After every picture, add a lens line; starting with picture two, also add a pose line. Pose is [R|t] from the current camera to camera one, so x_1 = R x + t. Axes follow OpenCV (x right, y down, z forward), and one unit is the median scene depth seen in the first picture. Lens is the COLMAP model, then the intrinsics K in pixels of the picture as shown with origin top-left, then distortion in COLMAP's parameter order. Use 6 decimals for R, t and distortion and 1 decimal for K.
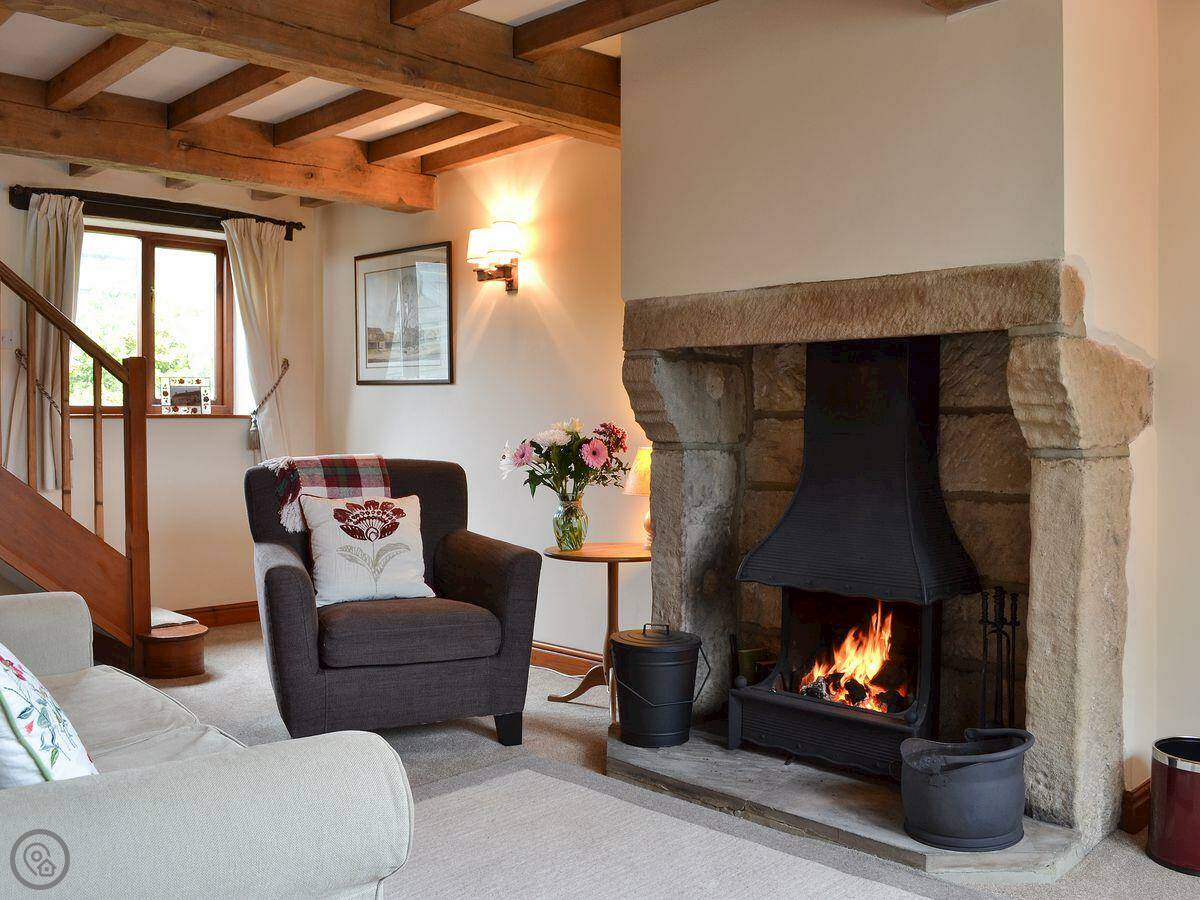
lens RADIAL K [[1127.3, 0, 624.6], [0, 1127.3, 443.1], [0, 0, 1]] dist [-0.076793, 0.000927]
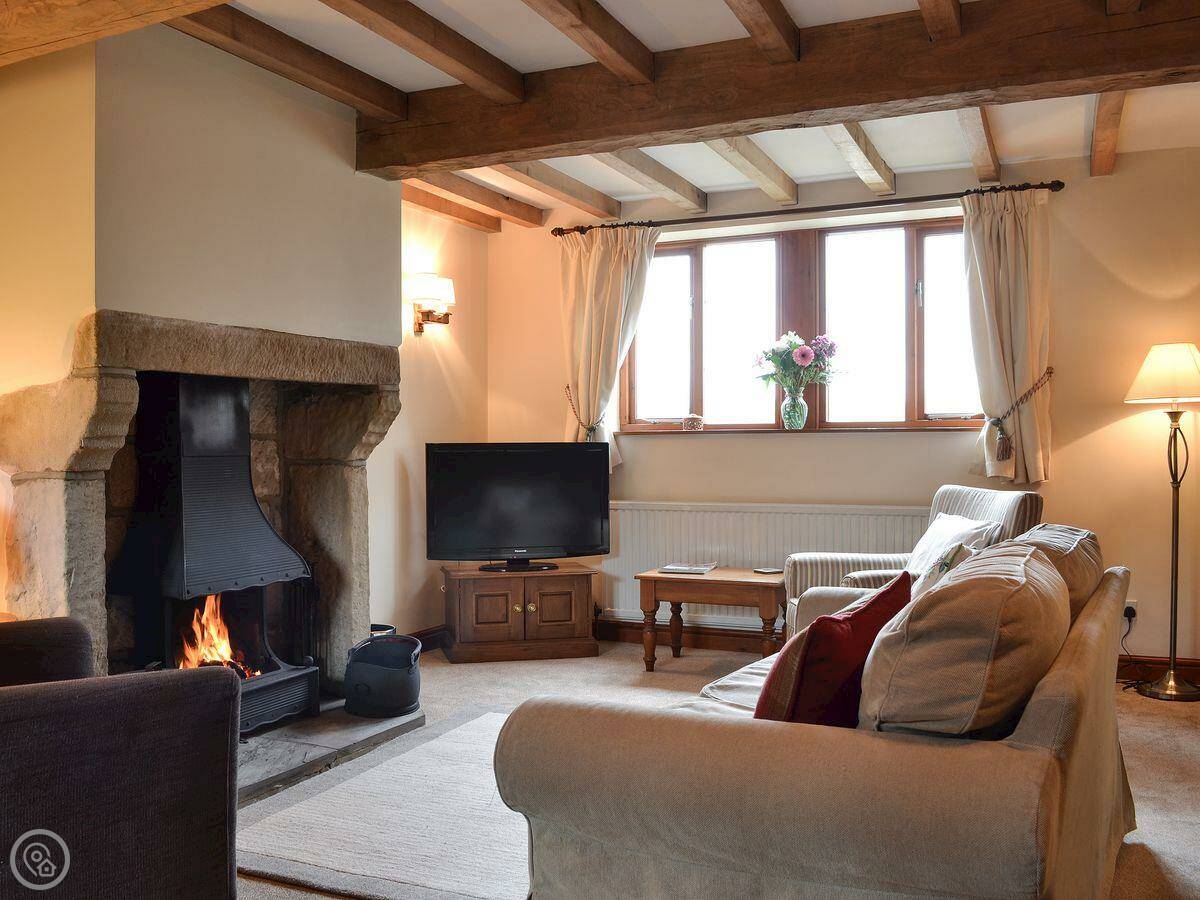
lens RADIAL K [[1069.7, 0, 600.0], [0, 1069.7, 450.0], [0, 0, 1]] dist [-0.082652, -0.000636]
pose [[-0.361615, -0.011338, 0.932259, -1.048374], [0.023541, 0.999496, 0.021287, -0.030414], [-0.932030, 0.029644, -0.361166, 1.101251]]
